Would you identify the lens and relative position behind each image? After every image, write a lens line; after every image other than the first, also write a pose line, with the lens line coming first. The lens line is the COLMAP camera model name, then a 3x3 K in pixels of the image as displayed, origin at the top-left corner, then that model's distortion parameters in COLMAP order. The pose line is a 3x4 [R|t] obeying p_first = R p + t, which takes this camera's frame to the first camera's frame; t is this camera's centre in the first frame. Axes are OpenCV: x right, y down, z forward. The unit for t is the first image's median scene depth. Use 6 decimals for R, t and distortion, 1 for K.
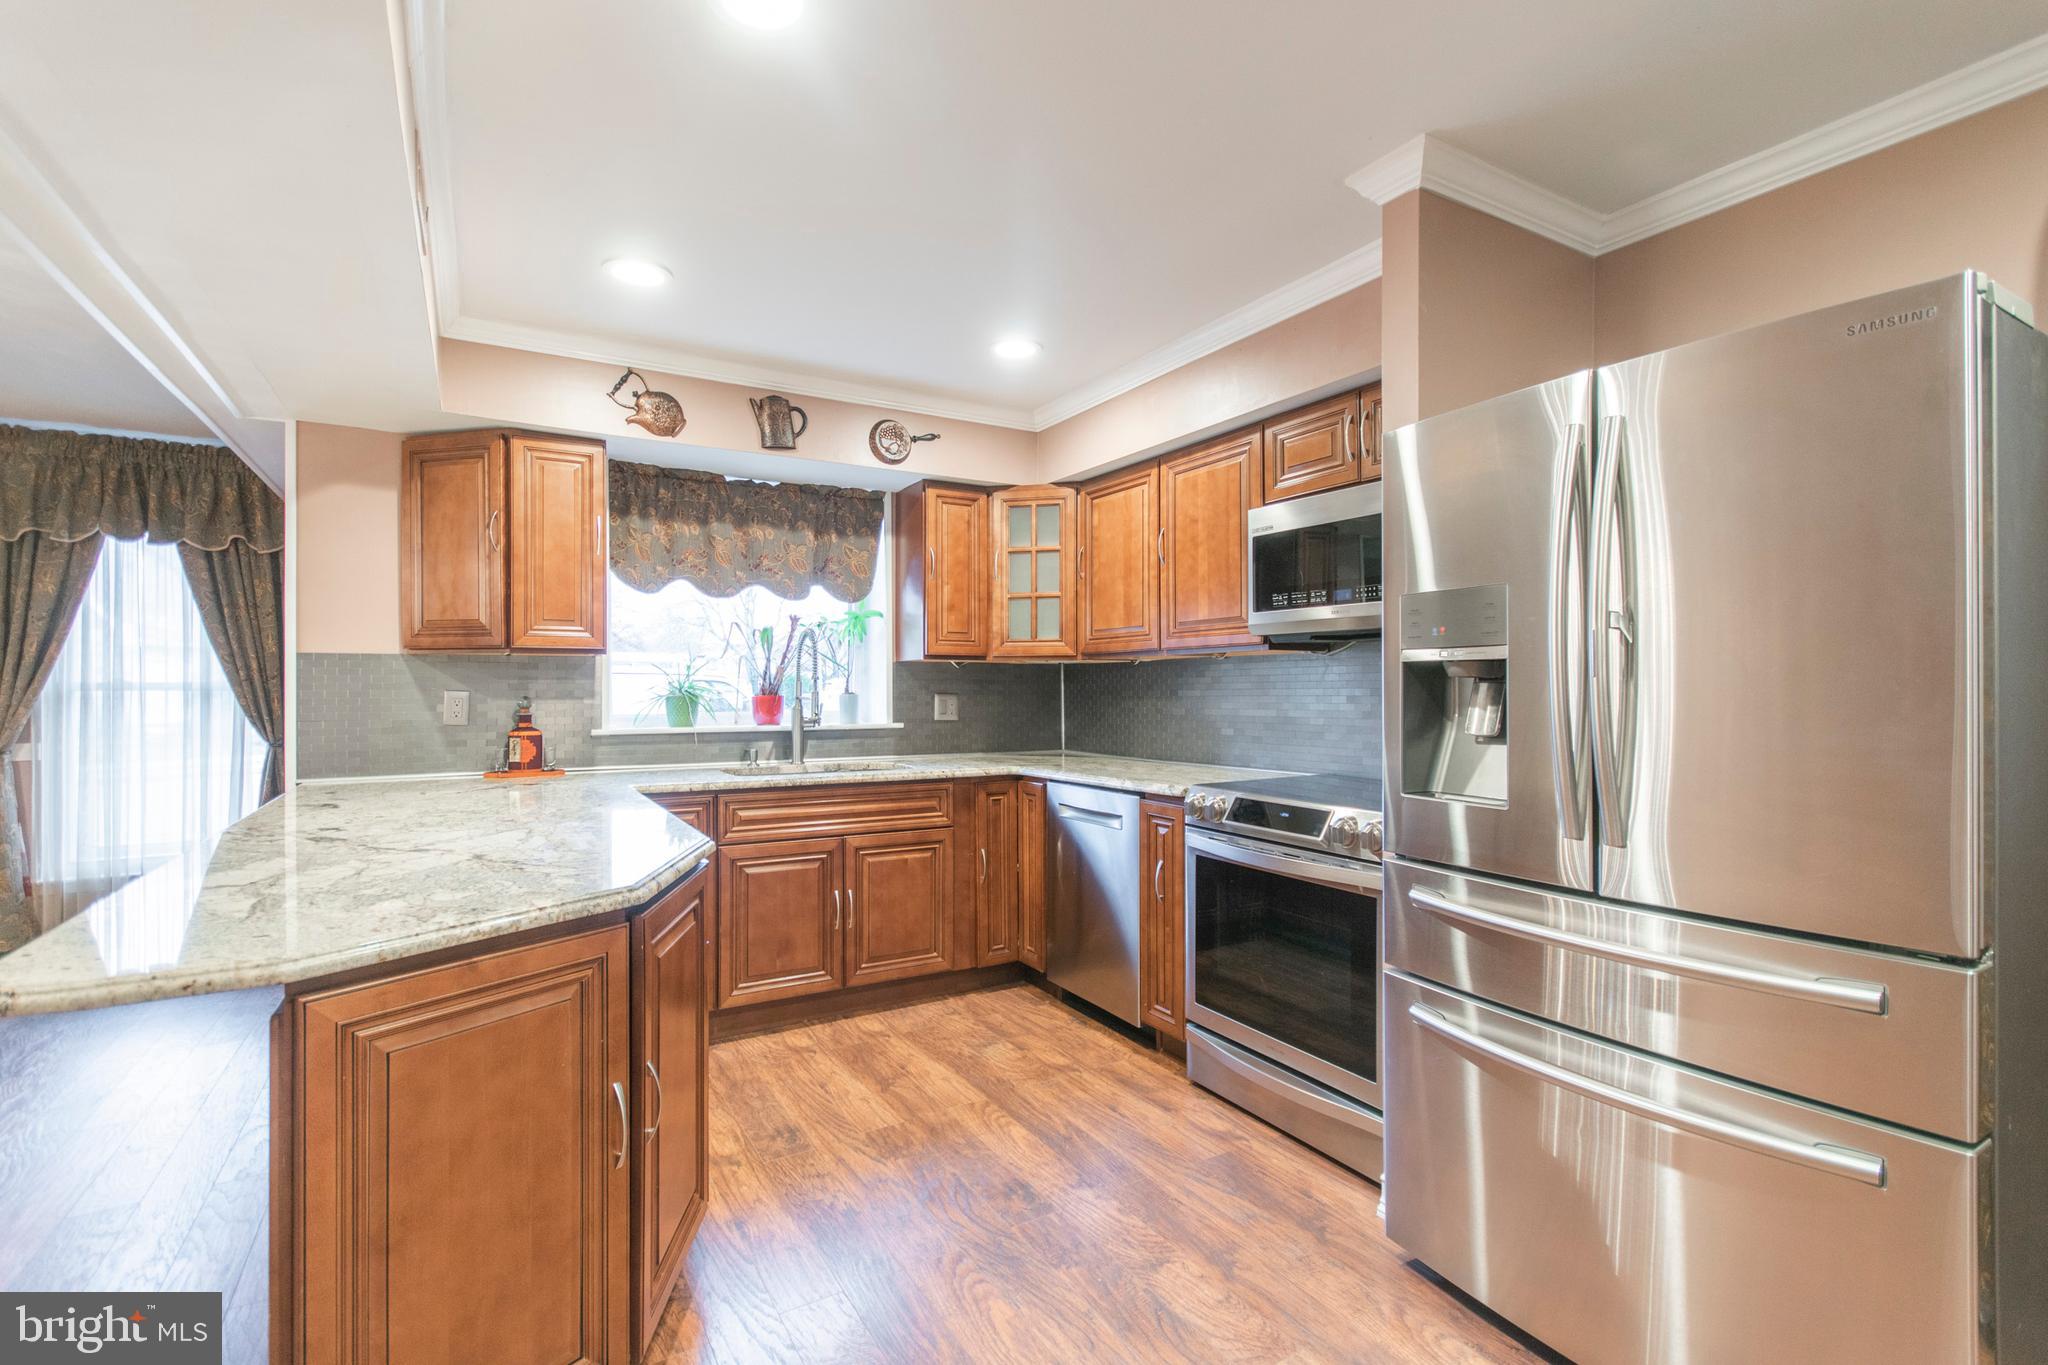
lens RADIAL K [[916.0, 0, 1003.5], [0, 916.0, 689.1], [0, 0, 1]] dist [0.003614, 0.000072]
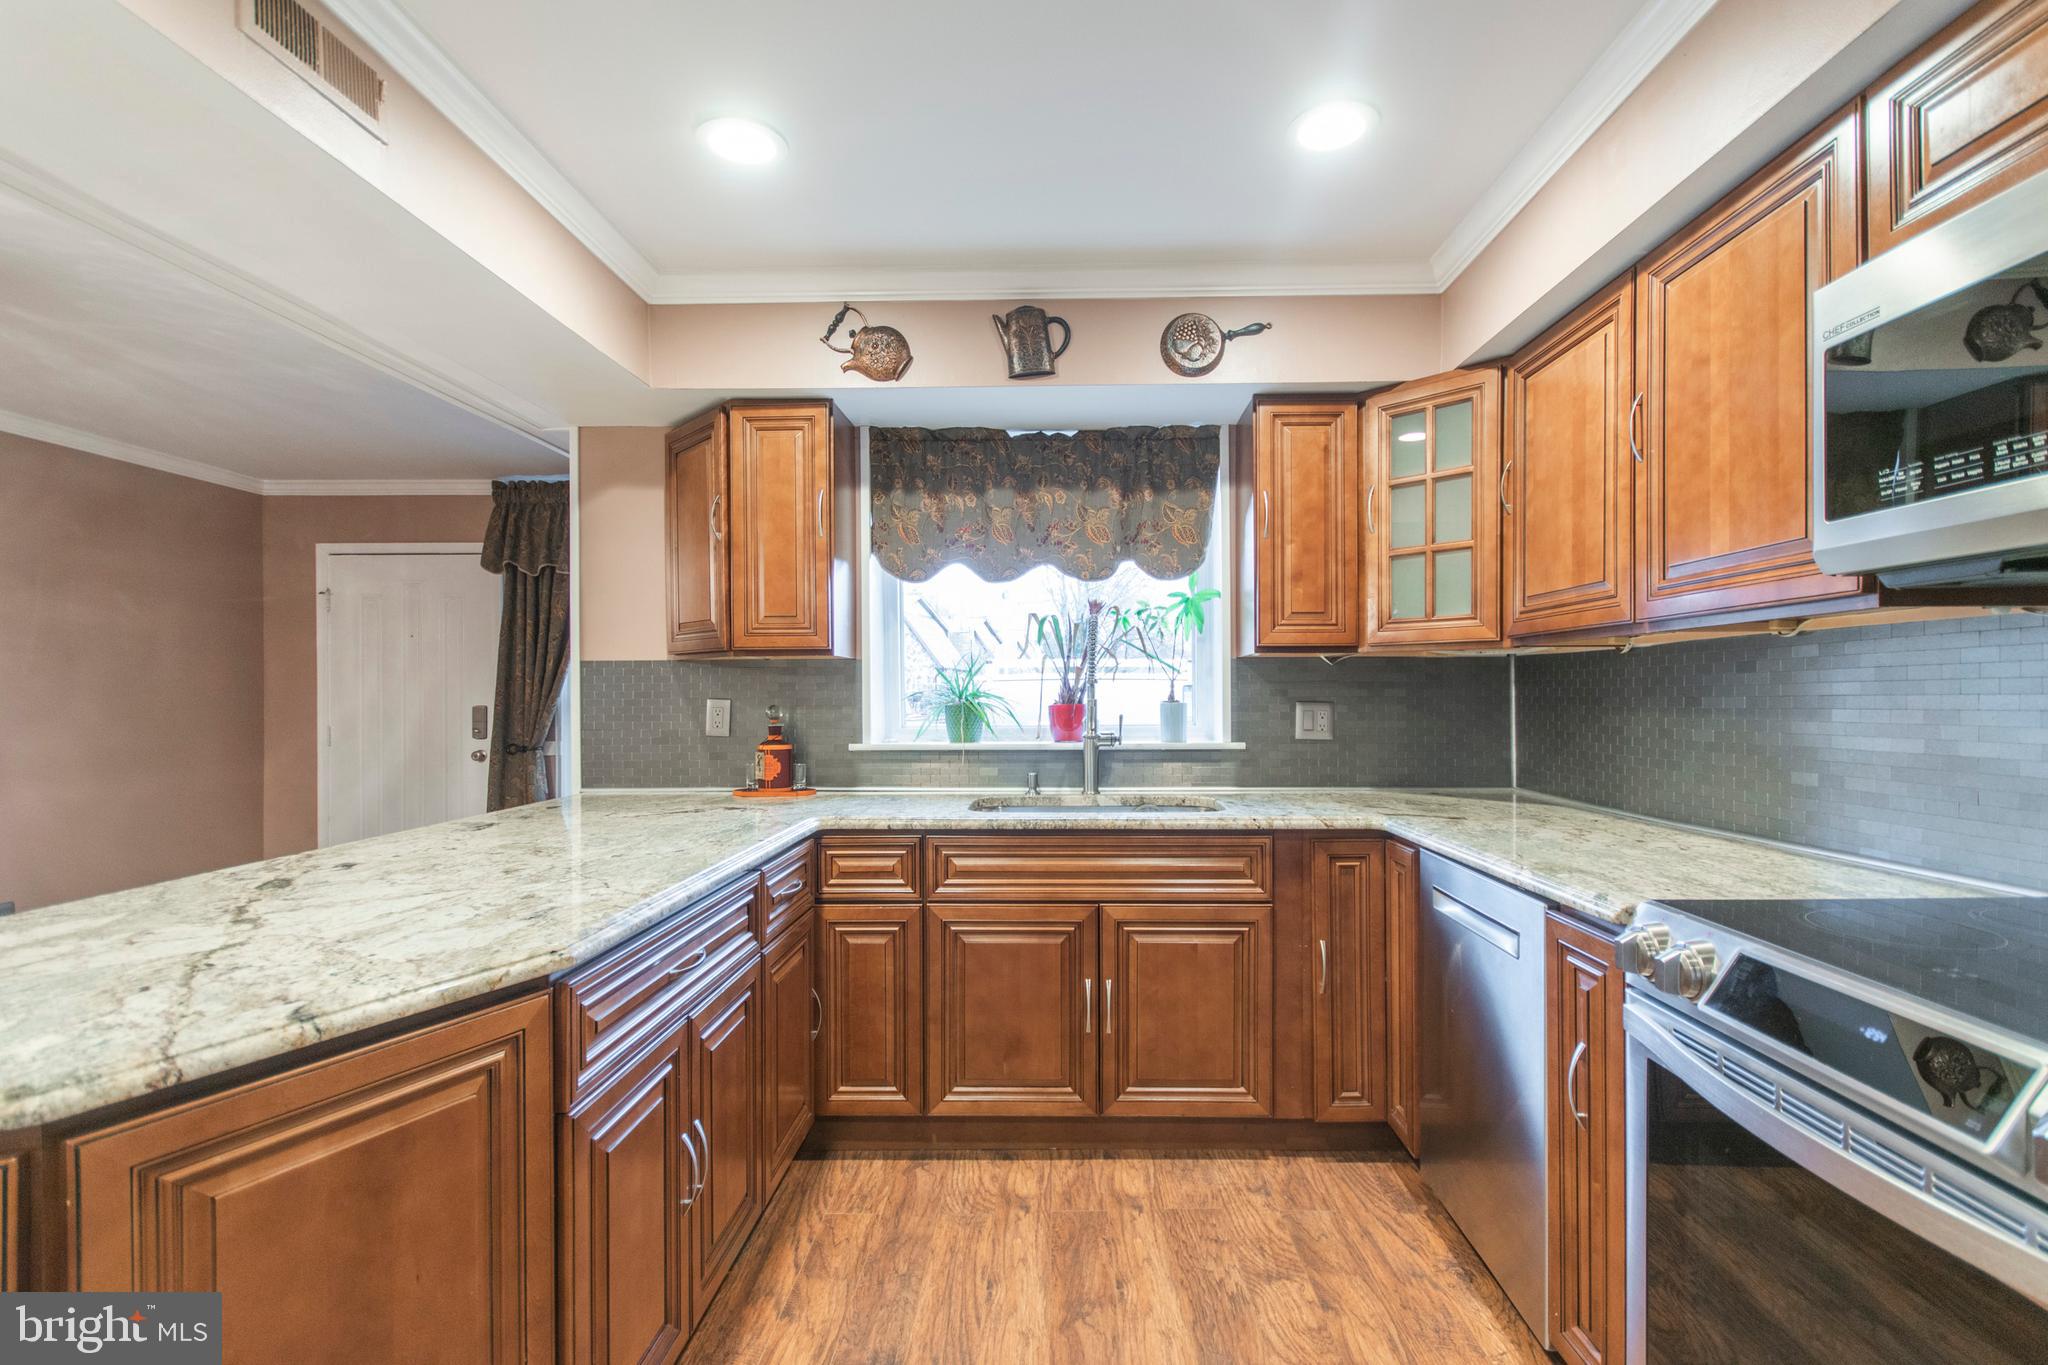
lens RADIAL K [[916.0, 0, 1036.7], [0, 916.0, 699.6], [0, 0, 1]] dist [0.003614, 0.000072]
pose [[0.855445, 0.000801, -0.517893, 0.148408], [0.002855, 0.999976, 0.006263, -0.002243], [0.517885, -0.006836, 0.855423, 0.358174]]
